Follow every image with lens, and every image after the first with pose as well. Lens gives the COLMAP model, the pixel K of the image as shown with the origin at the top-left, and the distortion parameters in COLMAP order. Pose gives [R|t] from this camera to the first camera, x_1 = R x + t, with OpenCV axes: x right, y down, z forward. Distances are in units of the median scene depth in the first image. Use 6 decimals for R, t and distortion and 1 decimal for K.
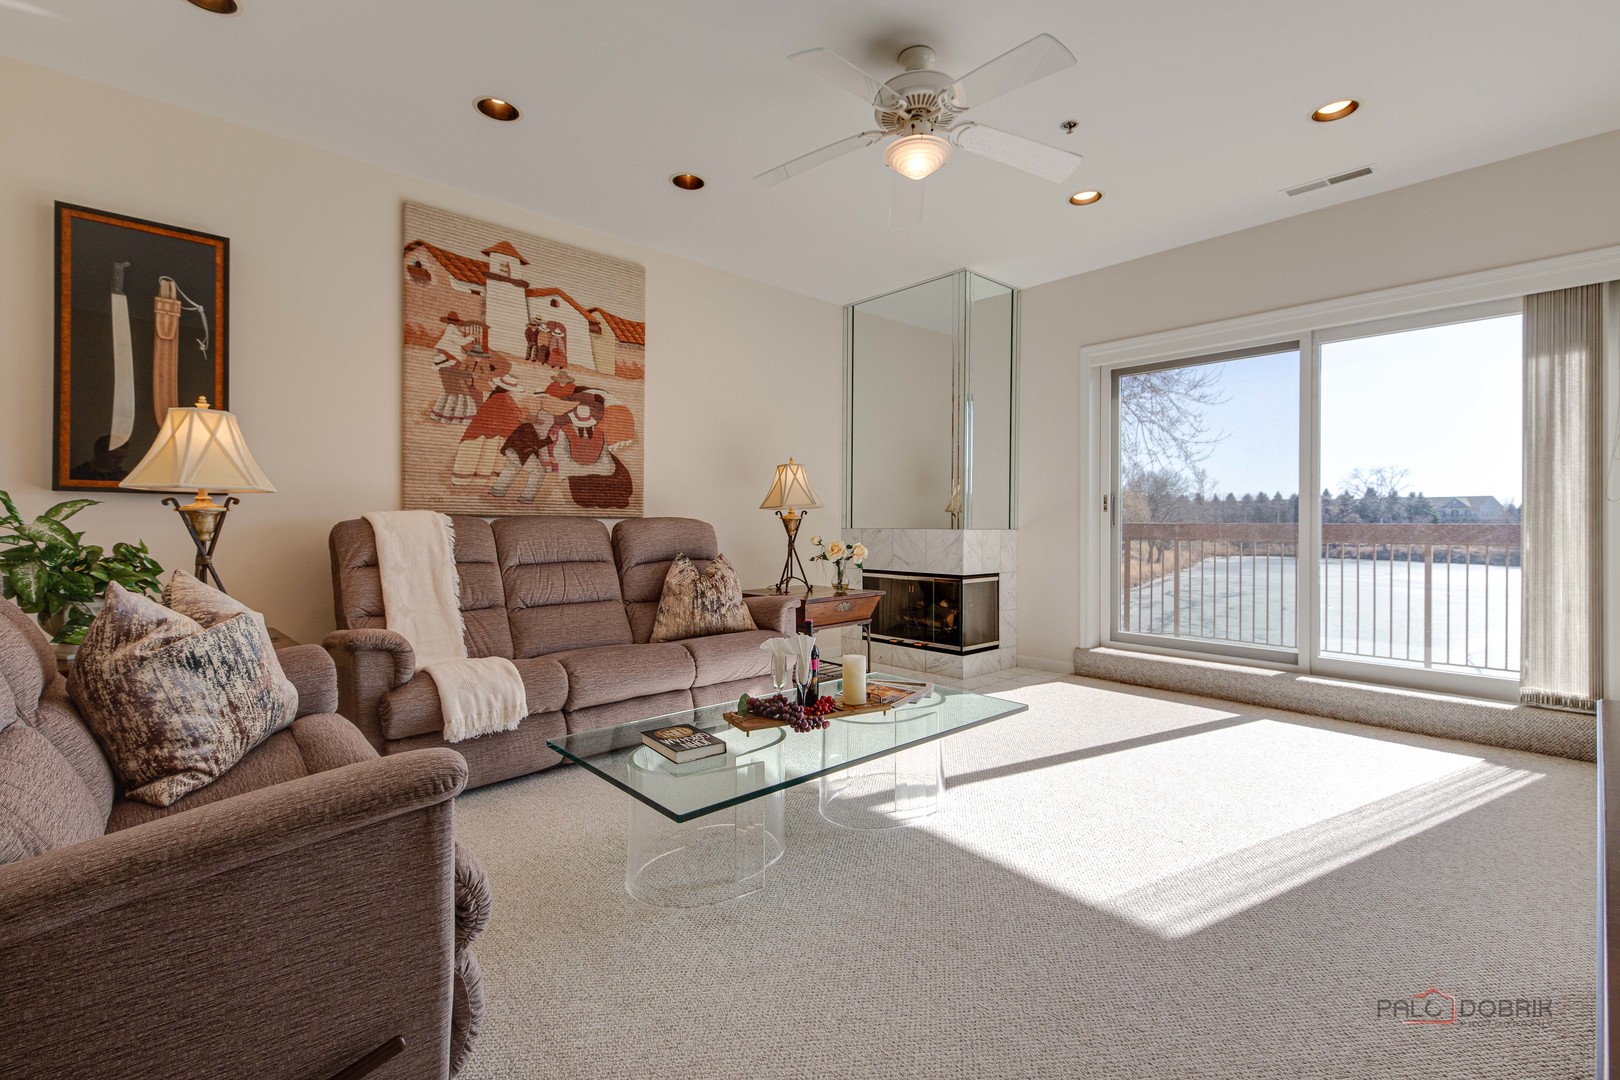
lens RADIAL K [[729.7, 0, 813.0], [0, 729.7, 526.9], [0, 0, 1]] dist [0.011210, -0.000093]
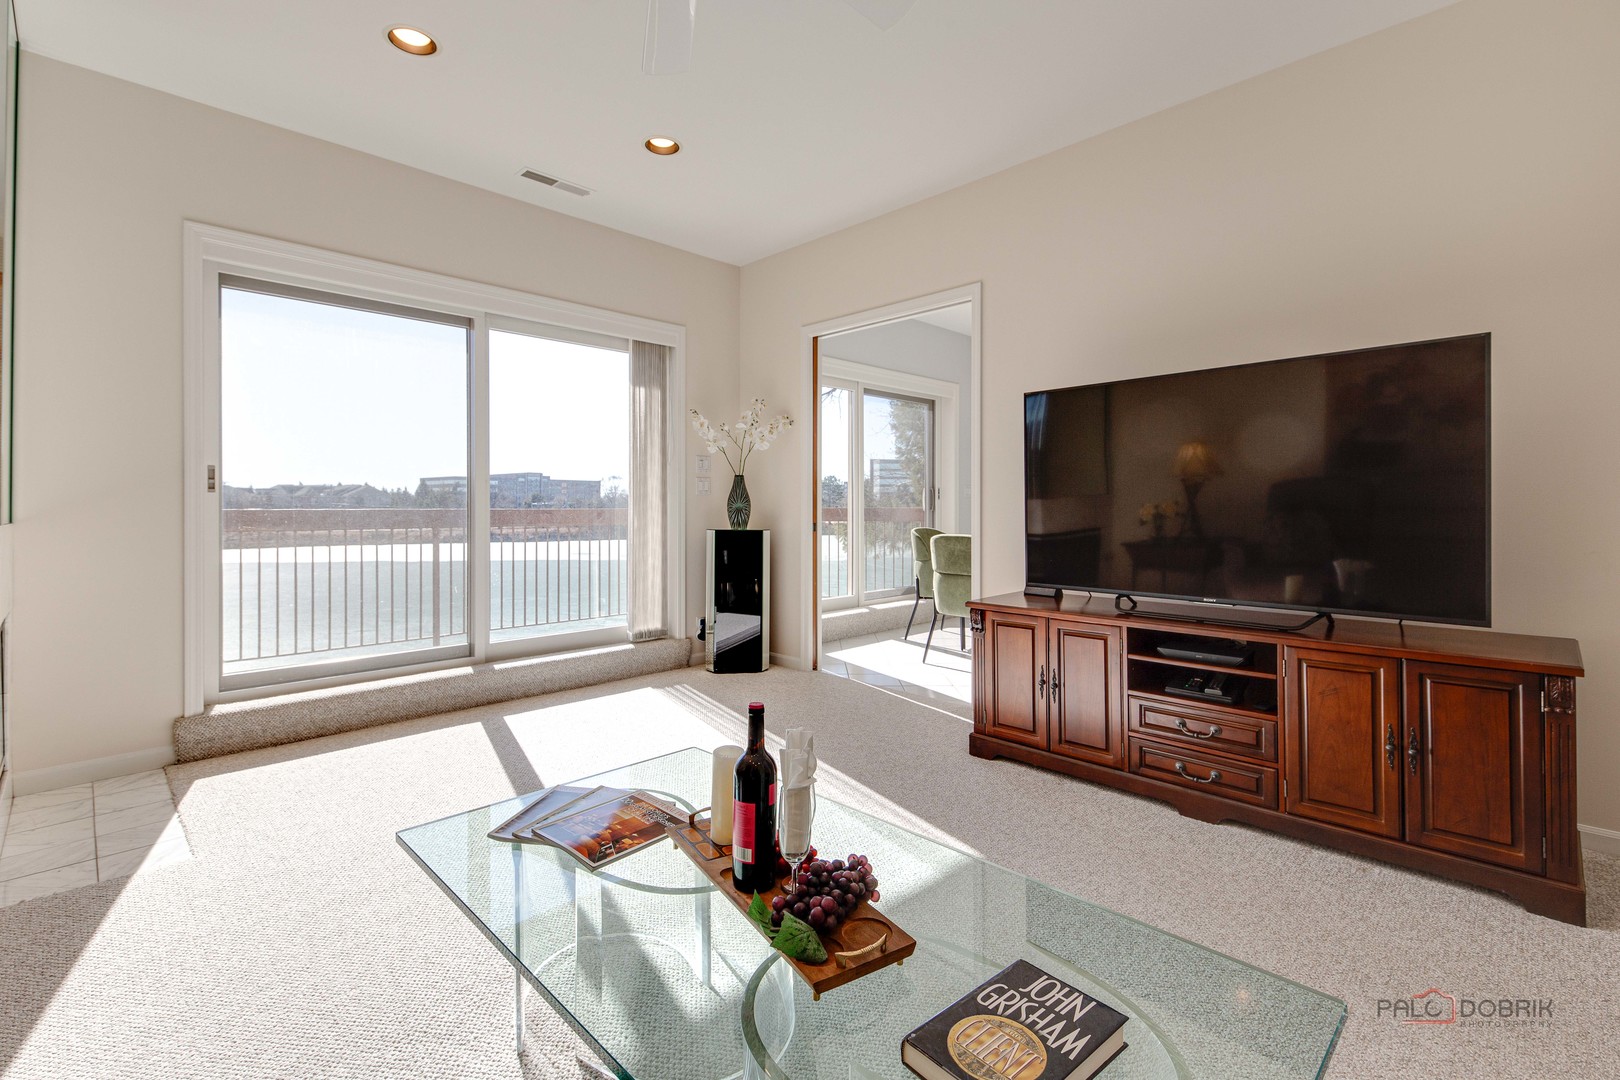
lens RADIAL K [[729.7, 0, 805.7], [0, 729.7, 510.0], [0, 0, 1]] dist [0.011210, -0.000093]
pose [[-0.050909, -0.007391, 0.998676, -0.361876], [0.006894, 0.999946, 0.007752, -0.008785], [-0.998679, 0.007279, -0.050856, 0.697823]]
